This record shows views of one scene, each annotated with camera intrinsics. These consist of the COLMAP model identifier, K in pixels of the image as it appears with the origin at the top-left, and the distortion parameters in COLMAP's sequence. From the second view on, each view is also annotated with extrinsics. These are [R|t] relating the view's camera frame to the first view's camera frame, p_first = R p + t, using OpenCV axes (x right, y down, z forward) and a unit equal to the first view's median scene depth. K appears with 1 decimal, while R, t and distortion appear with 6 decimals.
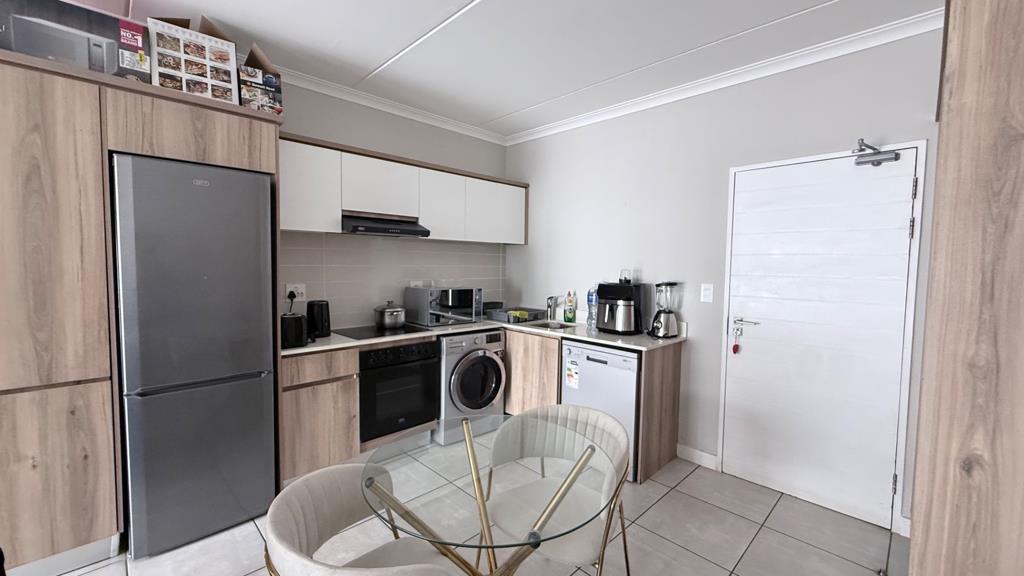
lens RADIAL K [[409.5, 0, 512.0], [0, 409.5, 288.0], [0, 0, 1]] dist [-0.000037, -0.000074]
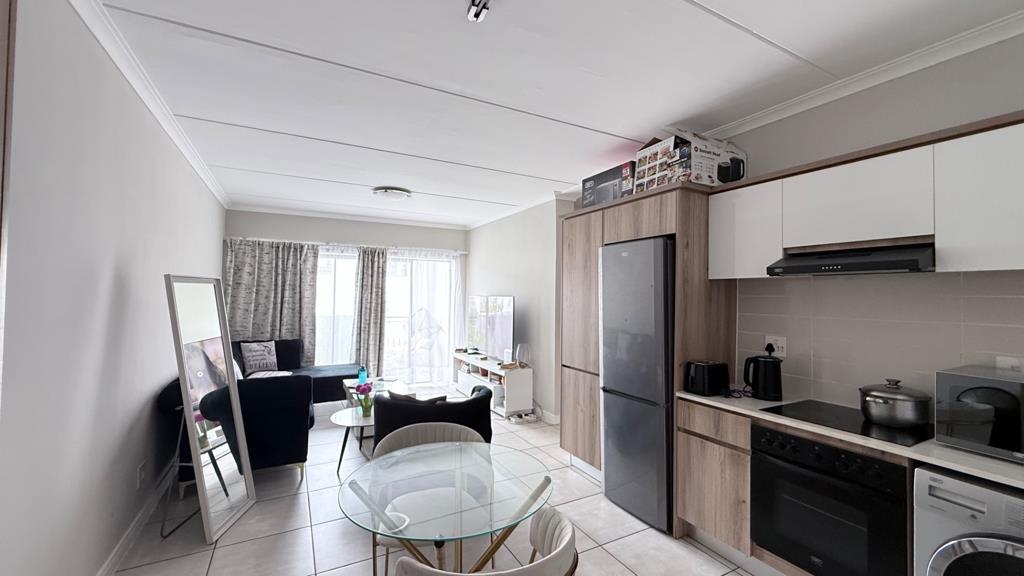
lens RADIAL K [[409.5, 0, 512.0], [0, 409.5, 288.0], [0, 0, 1]] dist [-0.000037, -0.000074]
pose [[-0.271644, -0.037664, -0.961660, 0.607993], [-0.077437, 0.996849, -0.017168, -0.068063], [0.959277, 0.069805, -0.273705, 0.844981]]
